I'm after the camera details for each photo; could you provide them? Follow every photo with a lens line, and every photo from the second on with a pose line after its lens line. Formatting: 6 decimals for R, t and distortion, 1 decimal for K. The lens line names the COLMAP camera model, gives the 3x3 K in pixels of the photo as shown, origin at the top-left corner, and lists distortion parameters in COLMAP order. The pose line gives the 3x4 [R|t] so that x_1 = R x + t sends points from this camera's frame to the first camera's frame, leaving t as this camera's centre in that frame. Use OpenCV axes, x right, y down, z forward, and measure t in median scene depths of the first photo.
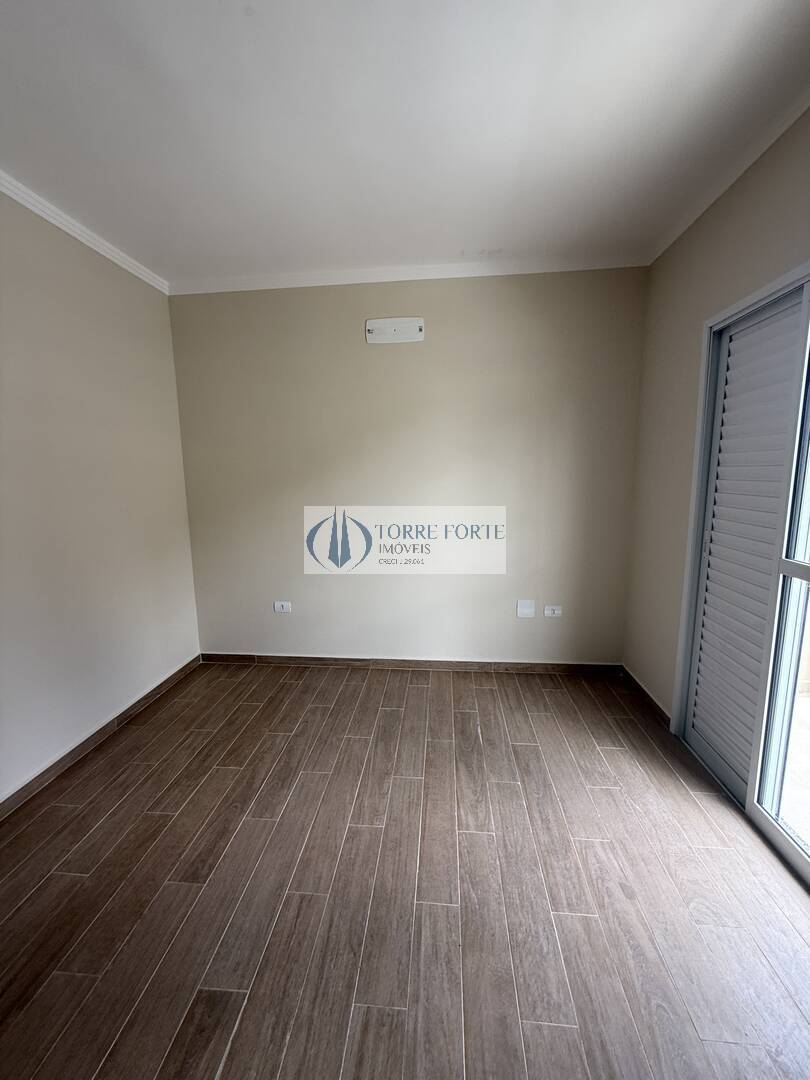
lens RADIAL K [[432.1, 0, 405.7], [0, 432.1, 537.8], [0, 0, 1]] dist [0.002571, -0.000076]
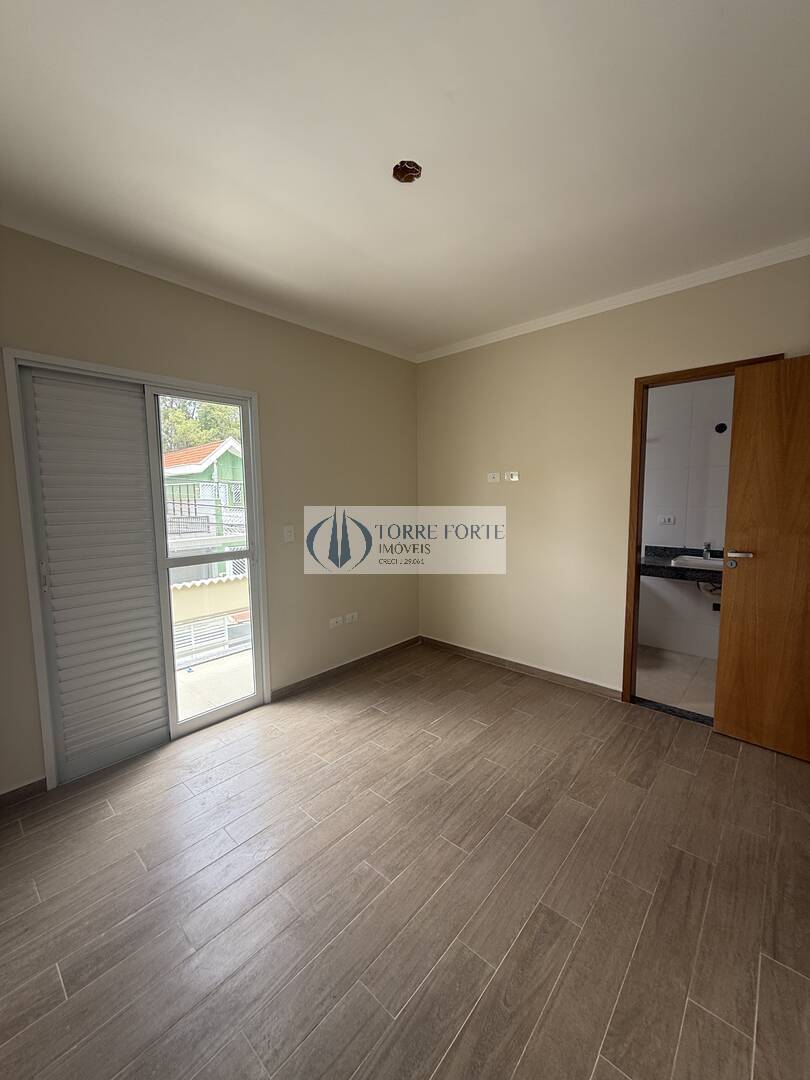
lens RADIAL K [[432.1, 0, 405.7], [0, 432.1, 537.8], [0, 0, 1]] dist [0.002571, -0.000076]
pose [[-0.802534, -0.034059, 0.595634, -0.621292], [0.111988, 0.972023, 0.206468, -0.207606], [-0.586002, 0.232401, -0.776267, 1.400142]]
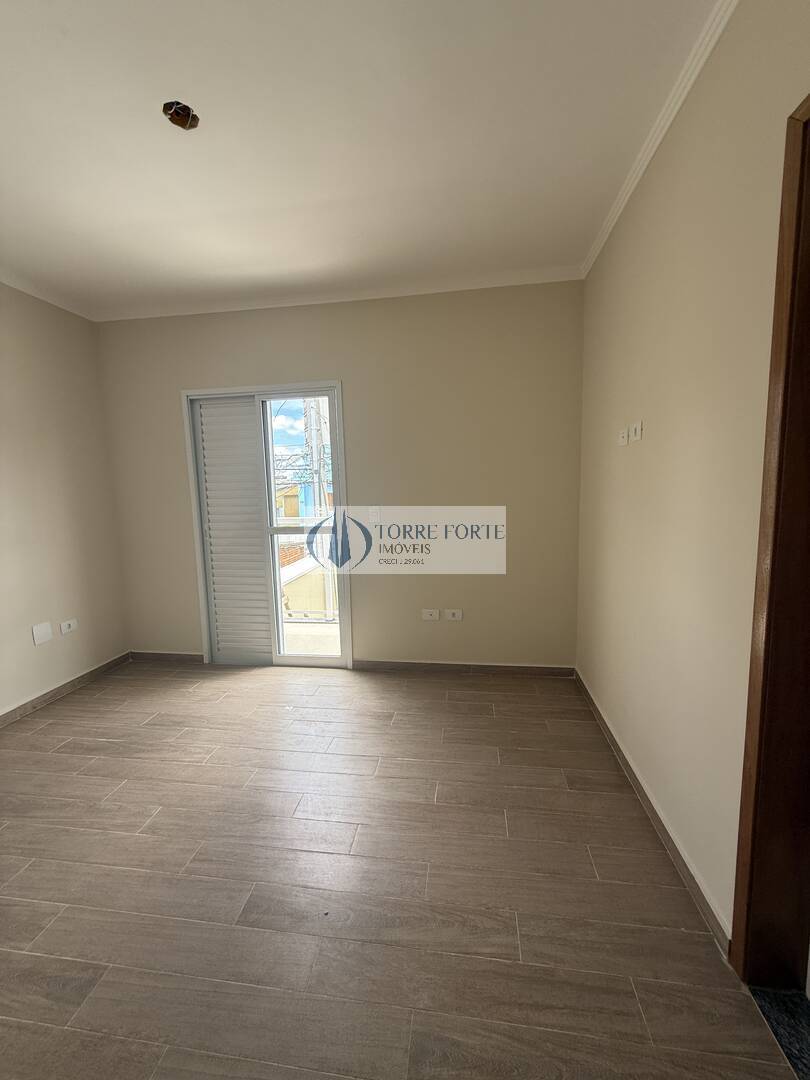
lens RADIAL K [[432.1, 0, 405.7], [0, 432.1, 537.8], [0, 0, 1]] dist [0.002571, -0.000076]
pose [[0.049470, -0.102870, 0.993464, -0.931068], [0.172455, 0.980622, 0.092953, 0.016074], [-0.983774, 0.166729, 0.066252, 0.201902]]
